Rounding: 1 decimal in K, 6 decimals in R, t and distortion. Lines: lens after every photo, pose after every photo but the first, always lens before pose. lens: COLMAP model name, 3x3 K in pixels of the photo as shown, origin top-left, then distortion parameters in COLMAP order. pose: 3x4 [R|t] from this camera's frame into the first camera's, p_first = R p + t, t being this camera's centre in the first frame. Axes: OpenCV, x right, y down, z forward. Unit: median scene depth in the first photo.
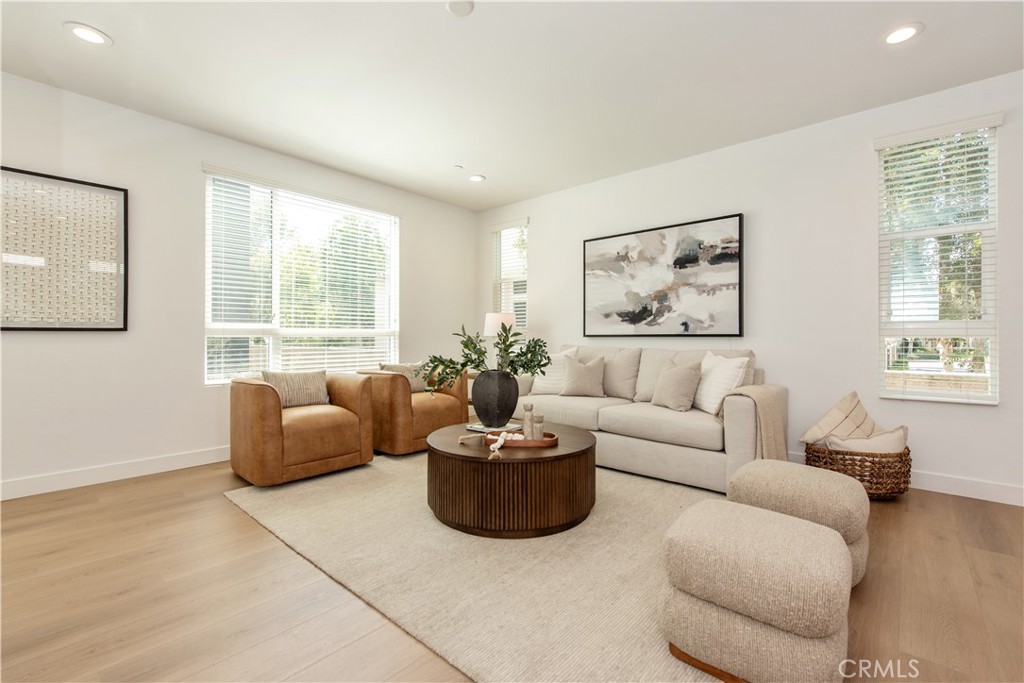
lens RADIAL K [[445.2, 0, 513.3], [0, 445.2, 341.7], [0, 0, 1]] dist [0.000504, -0.000003]
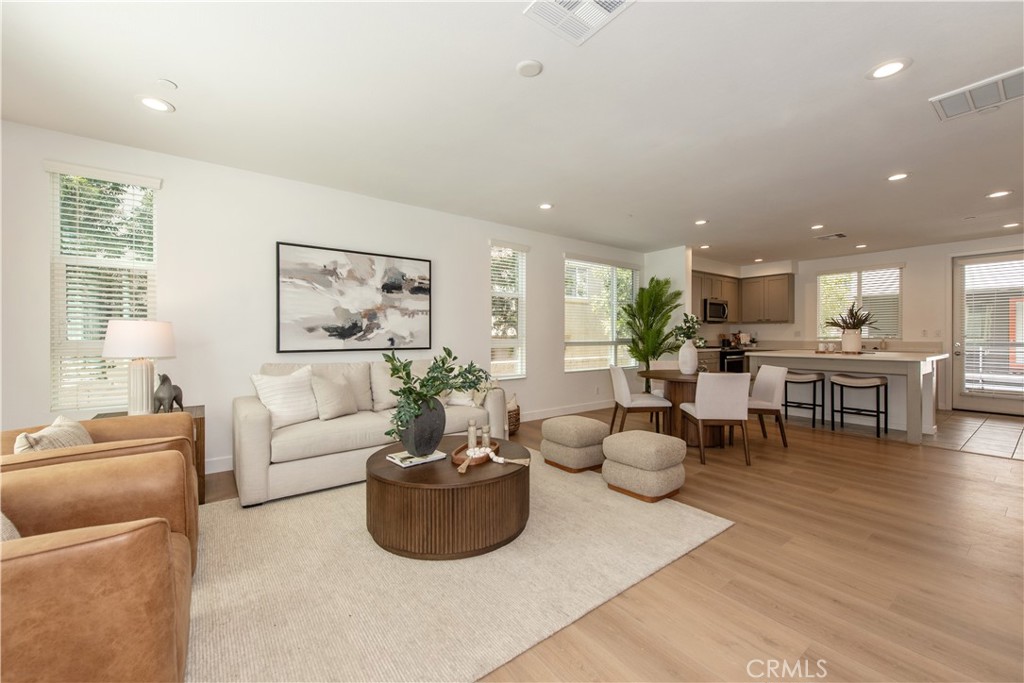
lens RADIAL K [[410.3, 0, 514.2], [0, 410.3, 337.5], [0, 0, 1]] dist [0.004221, -0.001519]
pose [[0.177846, 0.001910, 0.984057, -0.619788], [0.017528, 0.999833, -0.005109, -0.032895], [-0.983902, 0.018157, 0.177783, 0.461321]]
